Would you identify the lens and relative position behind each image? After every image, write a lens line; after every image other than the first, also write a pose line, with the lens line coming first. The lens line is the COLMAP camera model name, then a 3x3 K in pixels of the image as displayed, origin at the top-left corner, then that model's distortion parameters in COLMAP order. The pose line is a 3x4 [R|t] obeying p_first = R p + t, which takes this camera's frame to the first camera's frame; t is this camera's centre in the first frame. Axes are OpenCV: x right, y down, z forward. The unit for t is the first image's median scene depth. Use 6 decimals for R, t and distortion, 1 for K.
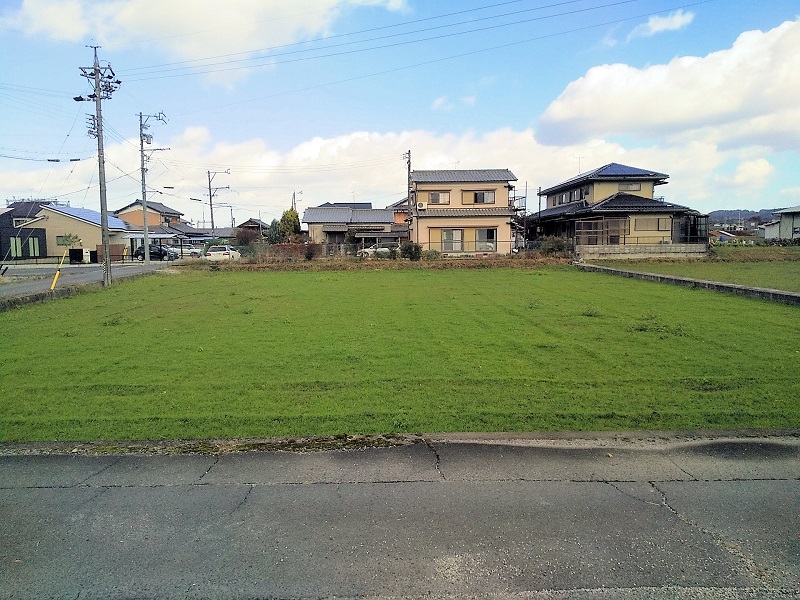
lens RADIAL K [[548.1, 0, 392.8], [0, 548.1, 300.3], [0, 0, 1]] dist [0.055951, -0.084781]
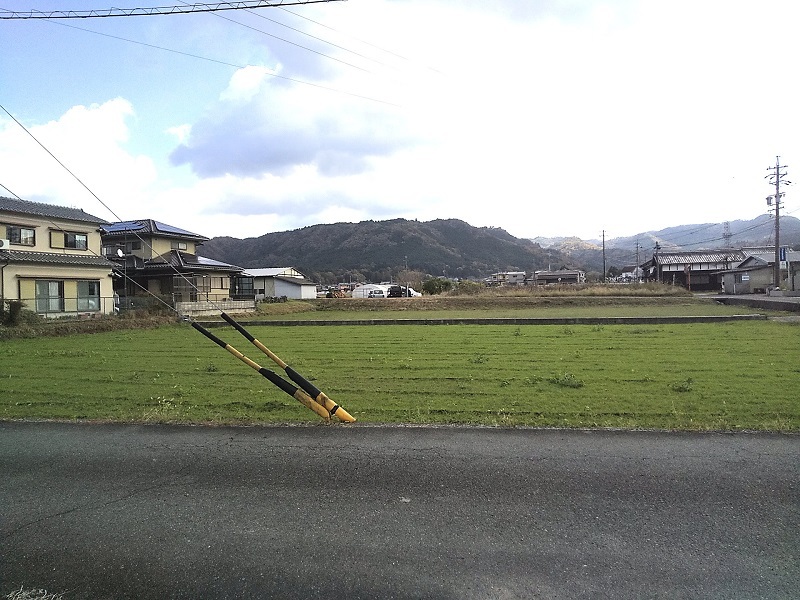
lens RADIAL K [[548.1, 0, 404.1], [0, 548.1, 306.6], [0, 0, 1]] dist [0.055951, -0.084781]
pose [[0.319387, -0.012620, 0.947540, -0.426671], [0.124468, 0.991807, -0.028745, -0.016869], [-0.939414, 0.127120, 0.318341, 0.334256]]
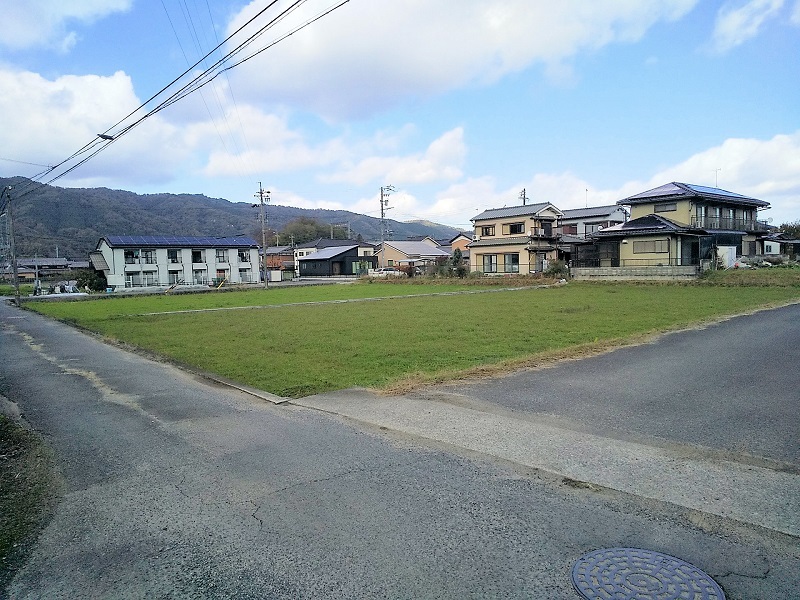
lens RADIAL K [[548.1, 0, 387.4], [0, 548.1, 306.4], [0, 0, 1]] dist [0.055951, -0.084781]
pose [[0.604051, 0.057513, -0.794867, 0.993947], [-0.067012, 0.997526, 0.021252, -0.019477], [0.794123, 0.040428, 0.606411, 0.024950]]
